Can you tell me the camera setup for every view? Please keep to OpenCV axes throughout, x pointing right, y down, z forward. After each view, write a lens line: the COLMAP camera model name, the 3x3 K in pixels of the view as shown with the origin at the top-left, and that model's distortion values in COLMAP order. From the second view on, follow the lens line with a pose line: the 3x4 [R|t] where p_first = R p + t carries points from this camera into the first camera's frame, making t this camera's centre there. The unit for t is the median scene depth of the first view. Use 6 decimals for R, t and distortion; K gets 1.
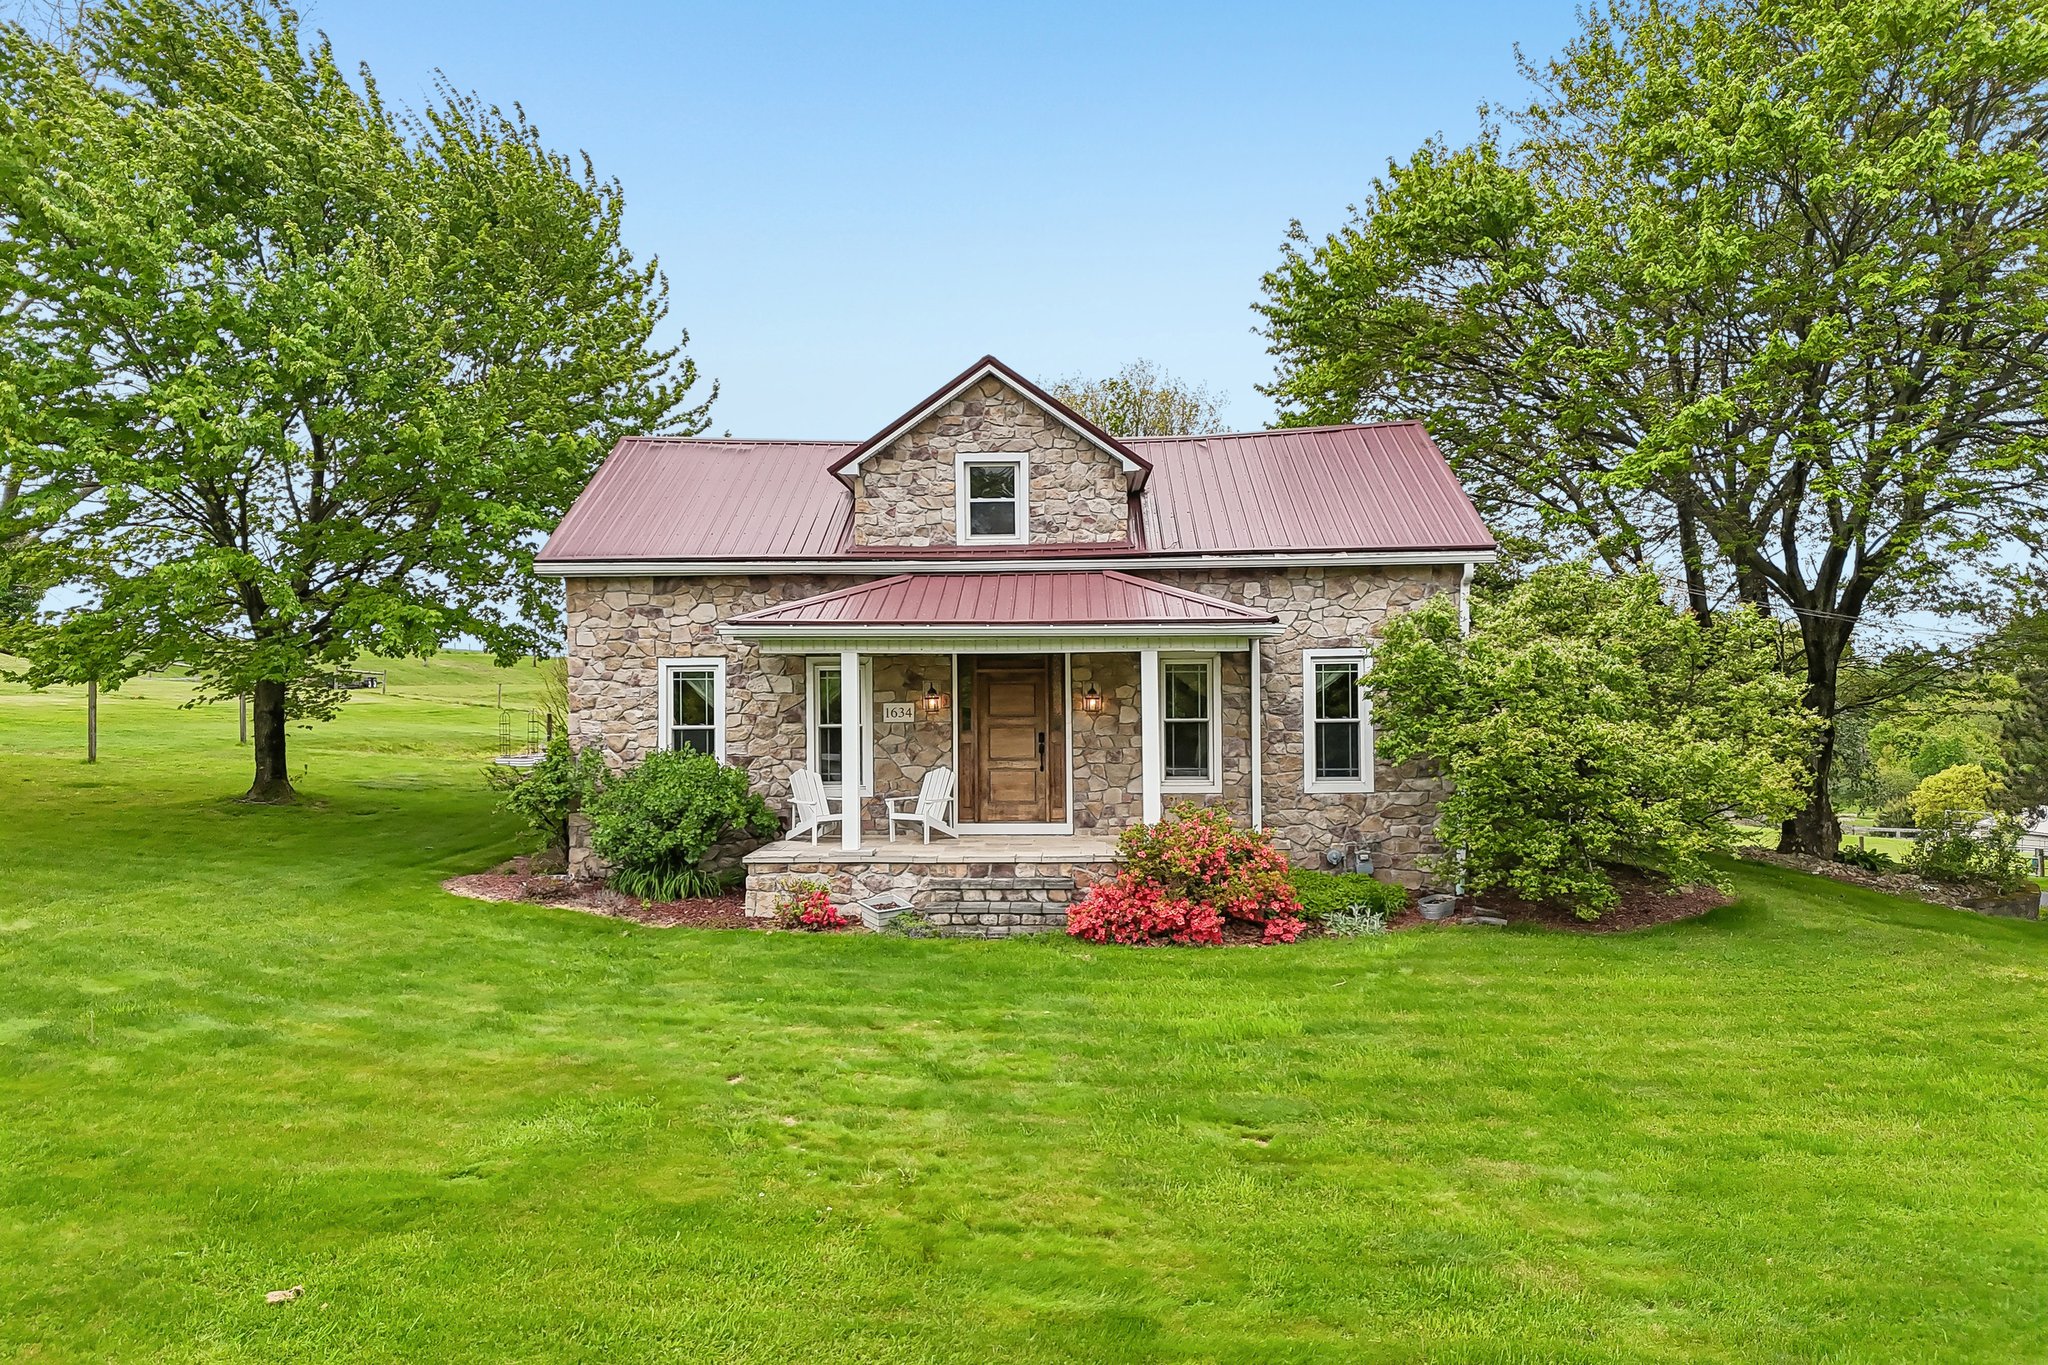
lens RADIAL K [[1488.1, 0, 1027.0], [0, 1488.1, 730.5], [0, 0, 1]] dist [0.081728, -0.084806]
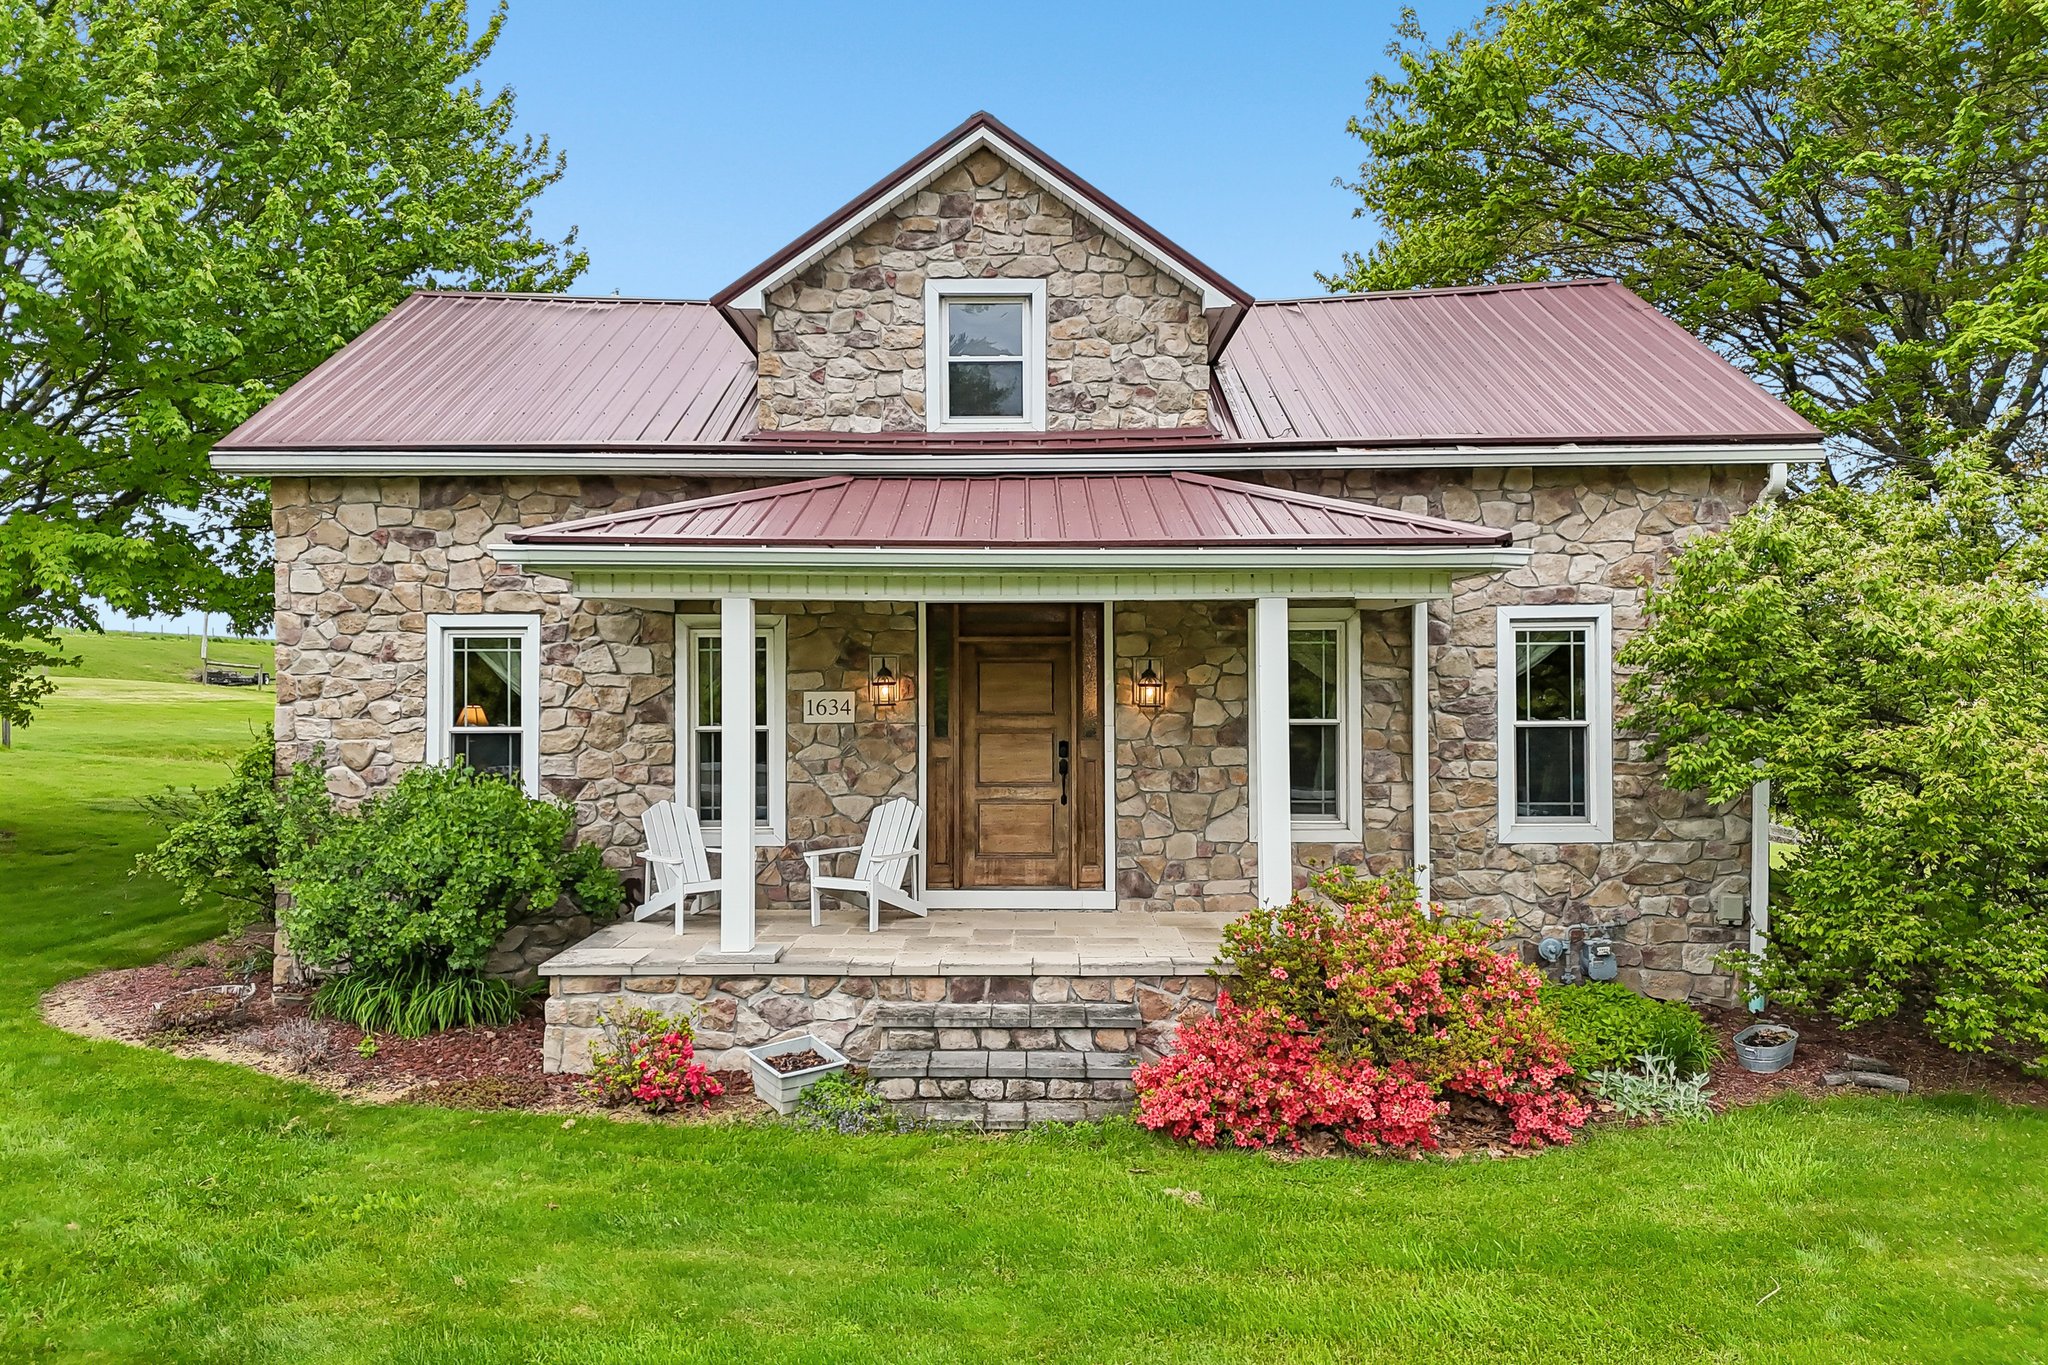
lens RADIAL K [[1488.1, 0, 1025.2], [0, 1488.1, 705.3], [0, 0, 1]] dist [0.081728, -0.084806]
pose [[0.999485, 0.005148, 0.031689, -0.025814], [-0.004535, 0.999802, -0.019392, -0.001291], [-0.031782, 0.019239, 0.999310, 0.395378]]
